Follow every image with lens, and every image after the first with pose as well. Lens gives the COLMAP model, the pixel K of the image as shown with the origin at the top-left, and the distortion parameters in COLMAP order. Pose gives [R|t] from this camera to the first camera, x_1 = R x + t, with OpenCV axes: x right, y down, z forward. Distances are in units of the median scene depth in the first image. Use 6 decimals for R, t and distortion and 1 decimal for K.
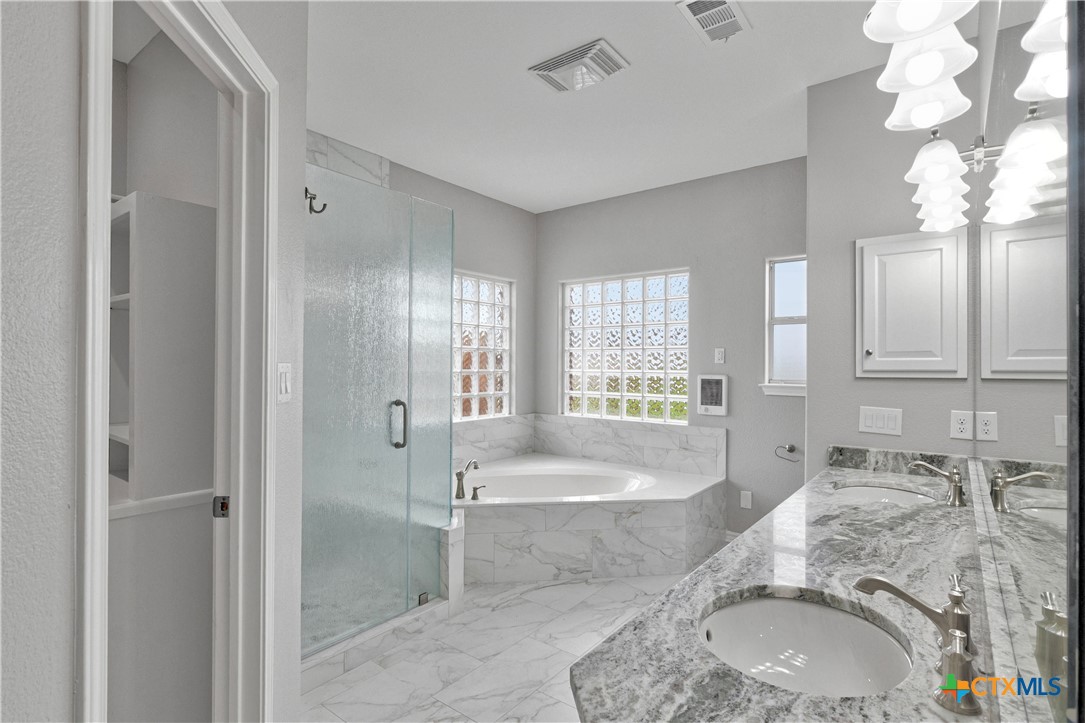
lens RADIAL K [[534.1, 0, 548.8], [0, 534.1, 365.4], [0, 0, 1]] dist [-0.001546, -0.000906]
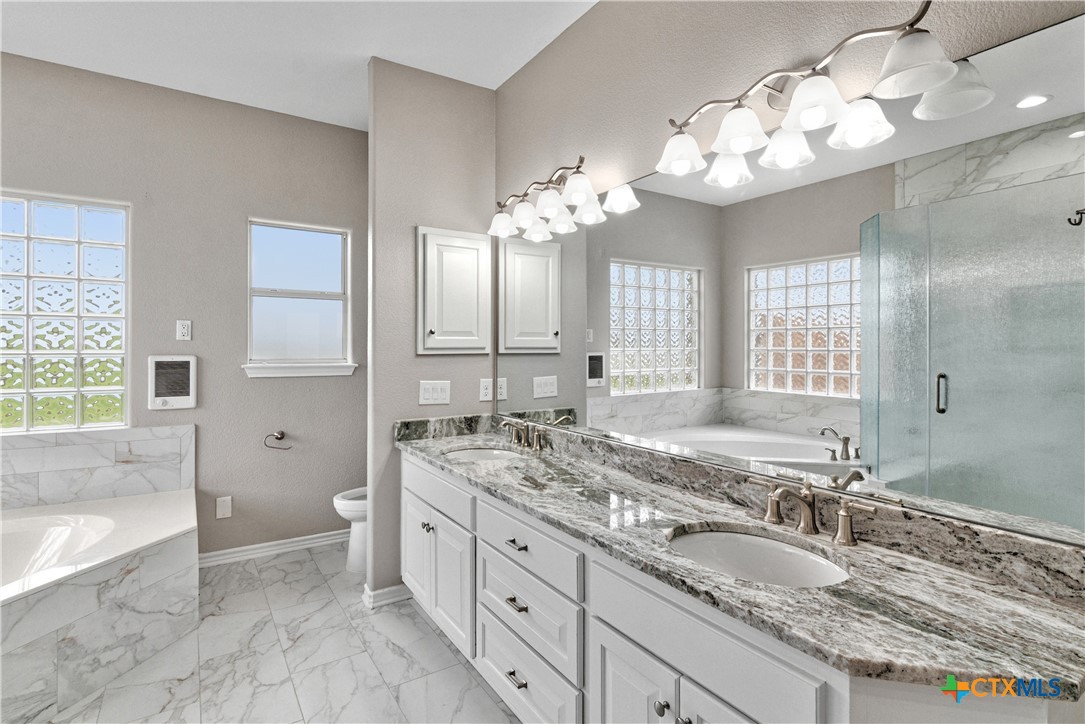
lens RADIAL K [[534.1, 0, 543.9], [0, 534.1, 350.4], [0, 0, 1]] dist [-0.001546, -0.000906]
pose [[0.336530, -0.010203, 0.941618, -0.355487], [-0.002170, 0.999930, 0.011611, 0.001328], [-0.941670, -0.005951, 0.336484, 0.410041]]
